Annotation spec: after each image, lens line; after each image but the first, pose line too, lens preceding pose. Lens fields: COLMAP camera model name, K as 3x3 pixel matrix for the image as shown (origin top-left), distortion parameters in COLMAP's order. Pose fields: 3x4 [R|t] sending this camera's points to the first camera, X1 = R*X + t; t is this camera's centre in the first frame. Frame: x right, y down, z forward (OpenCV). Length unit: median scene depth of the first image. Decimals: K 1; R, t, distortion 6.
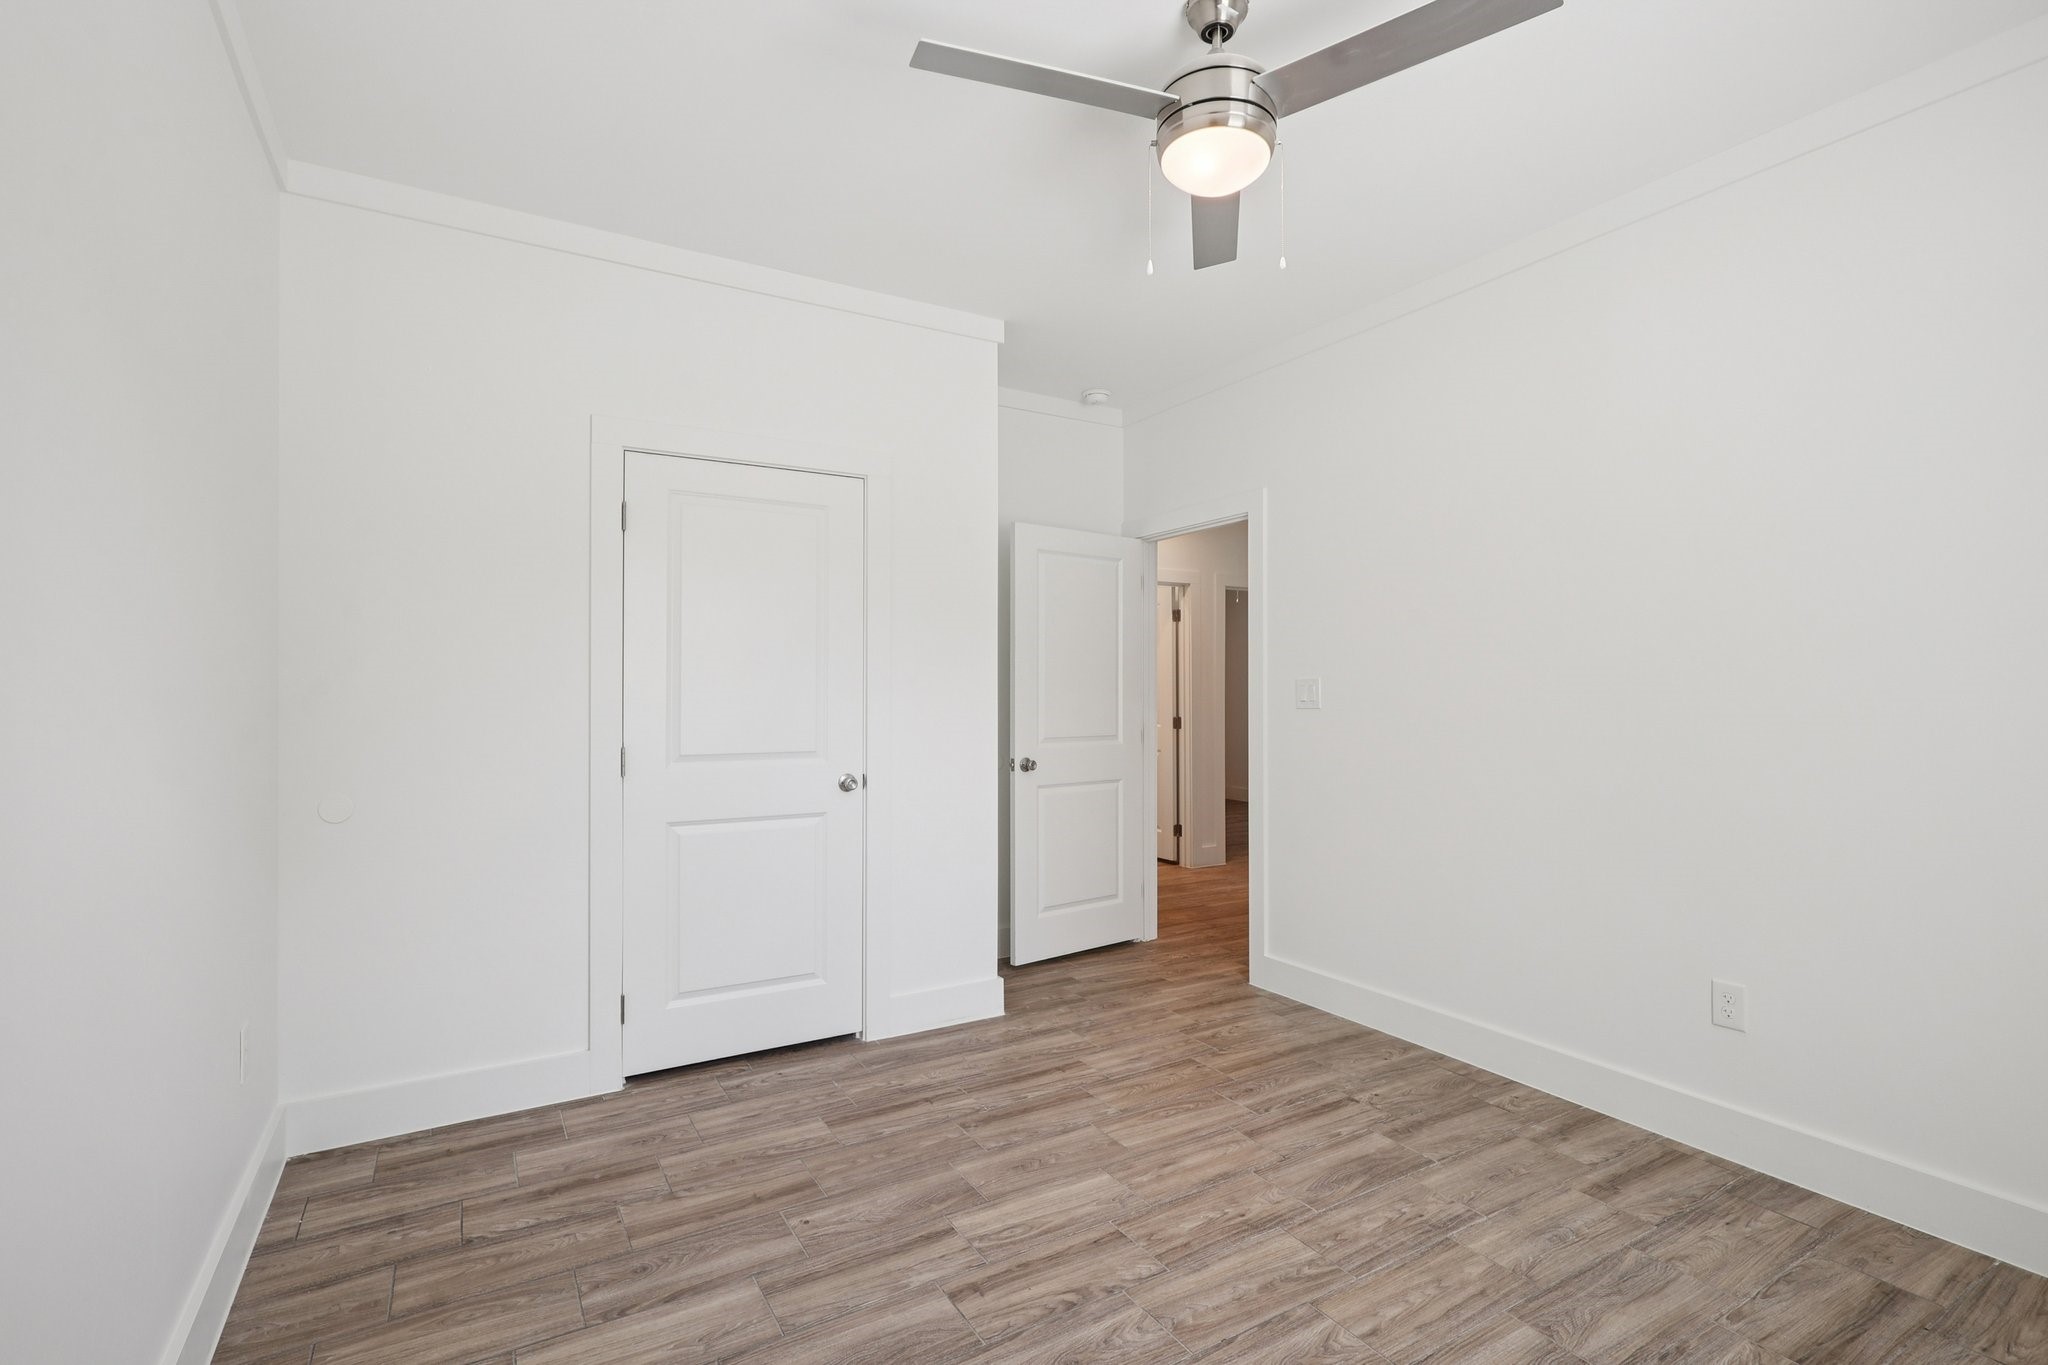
lens RADIAL K [[970.5, 0, 1028.5], [0, 970.5, 684.4], [0, 0, 1]] dist [-0.009490, 0.005973]
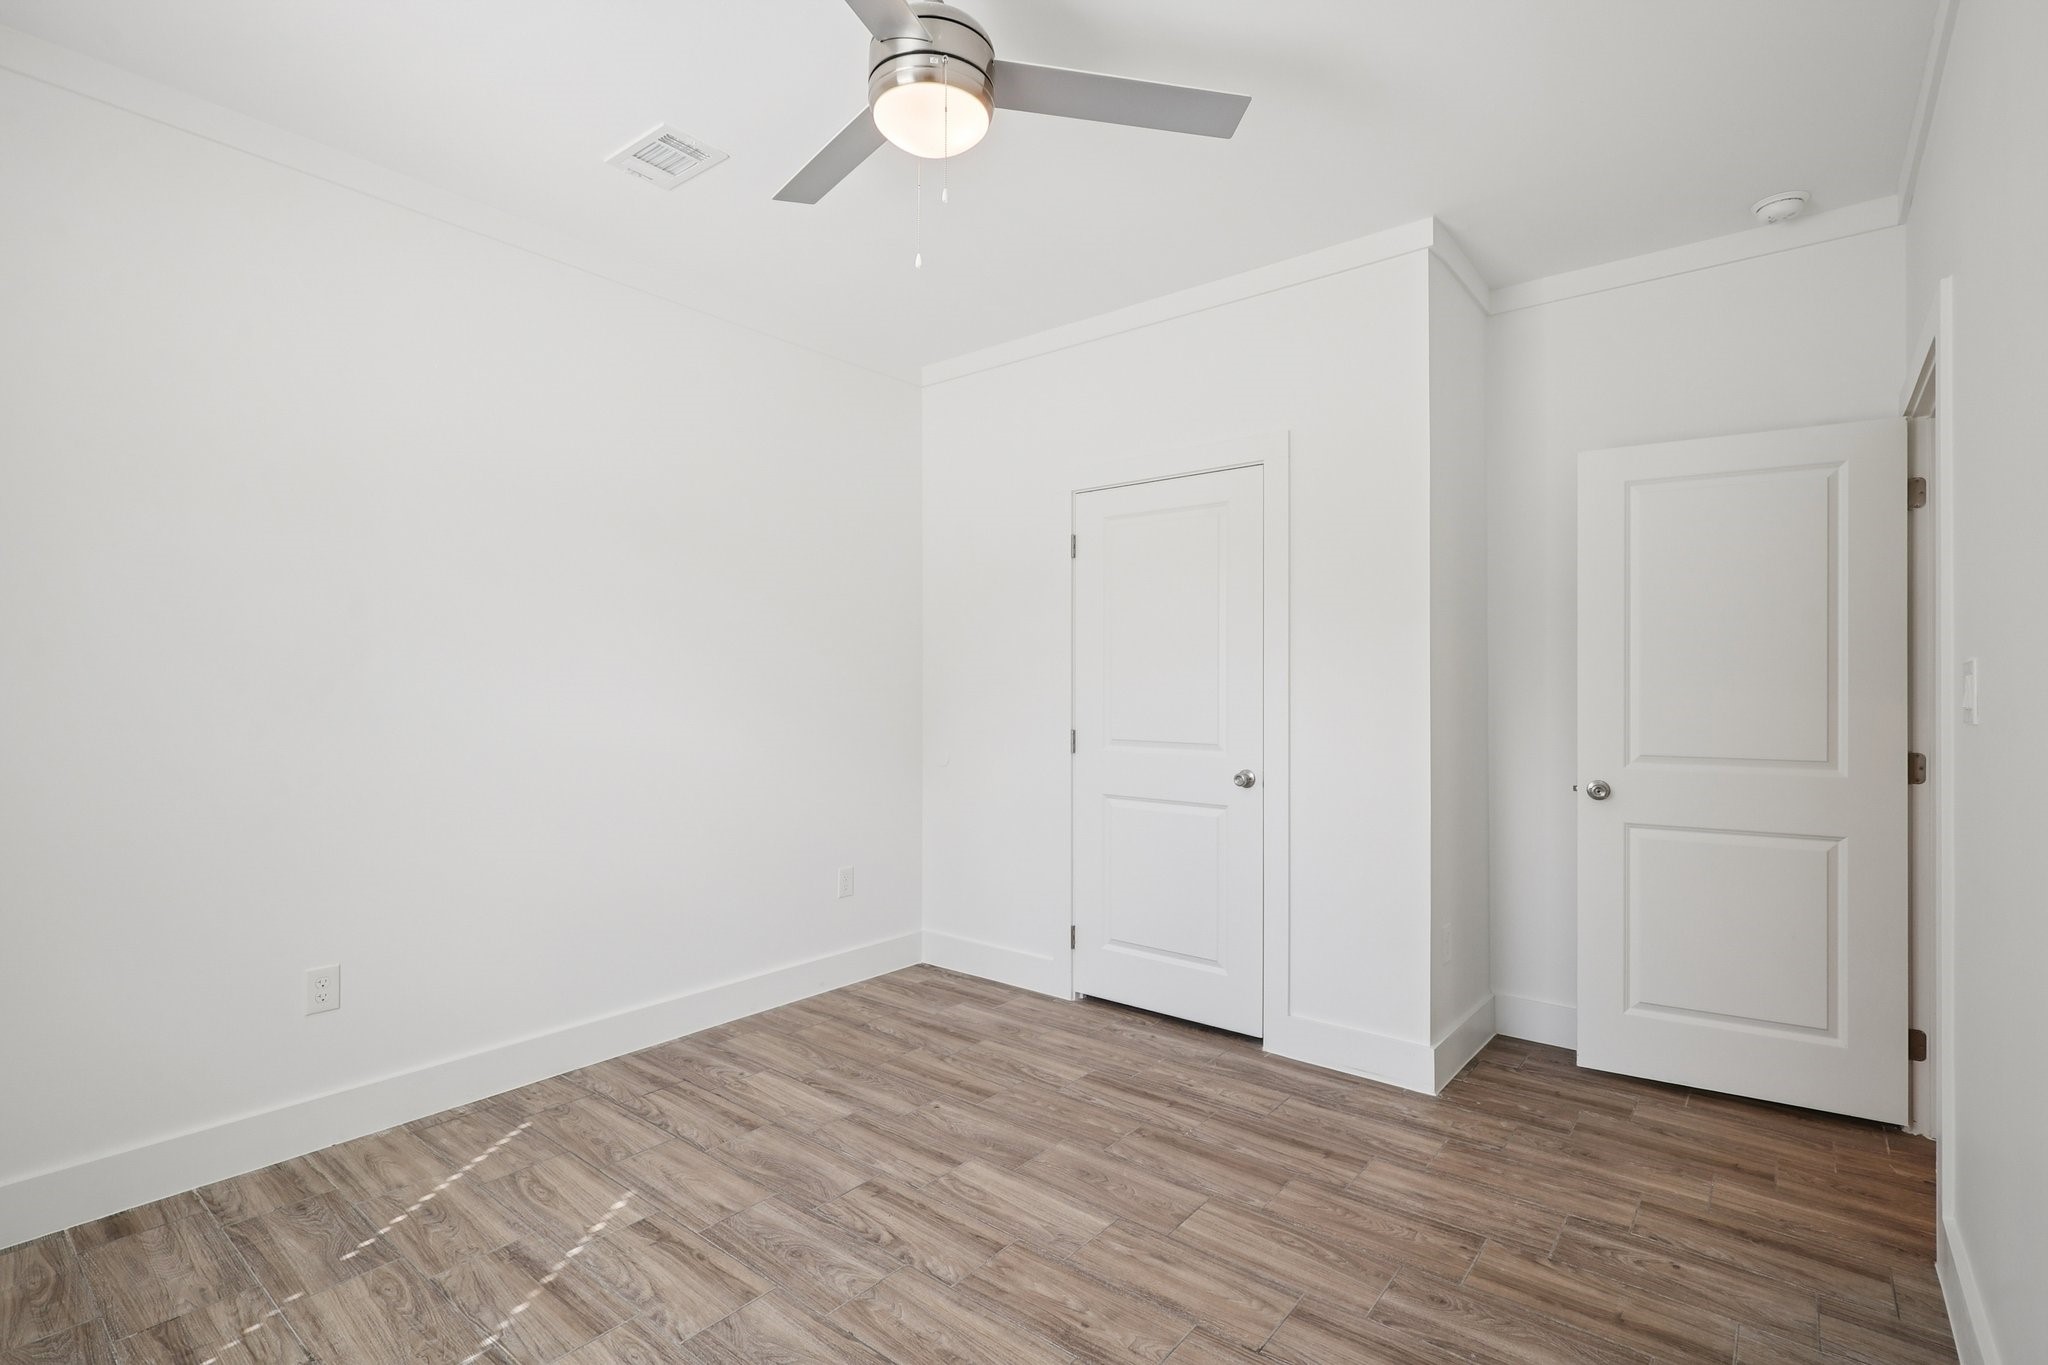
lens RADIAL K [[970.5, 0, 1028.5], [0, 970.5, 684.4], [0, 0, 1]] dist [-0.009490, 0.005973]
pose [[0.324337, -0.001099, -0.945941, 0.789663], [0.004302, 0.999991, 0.000313, 0.005107], [0.945932, -0.004171, 0.324339, 0.557751]]
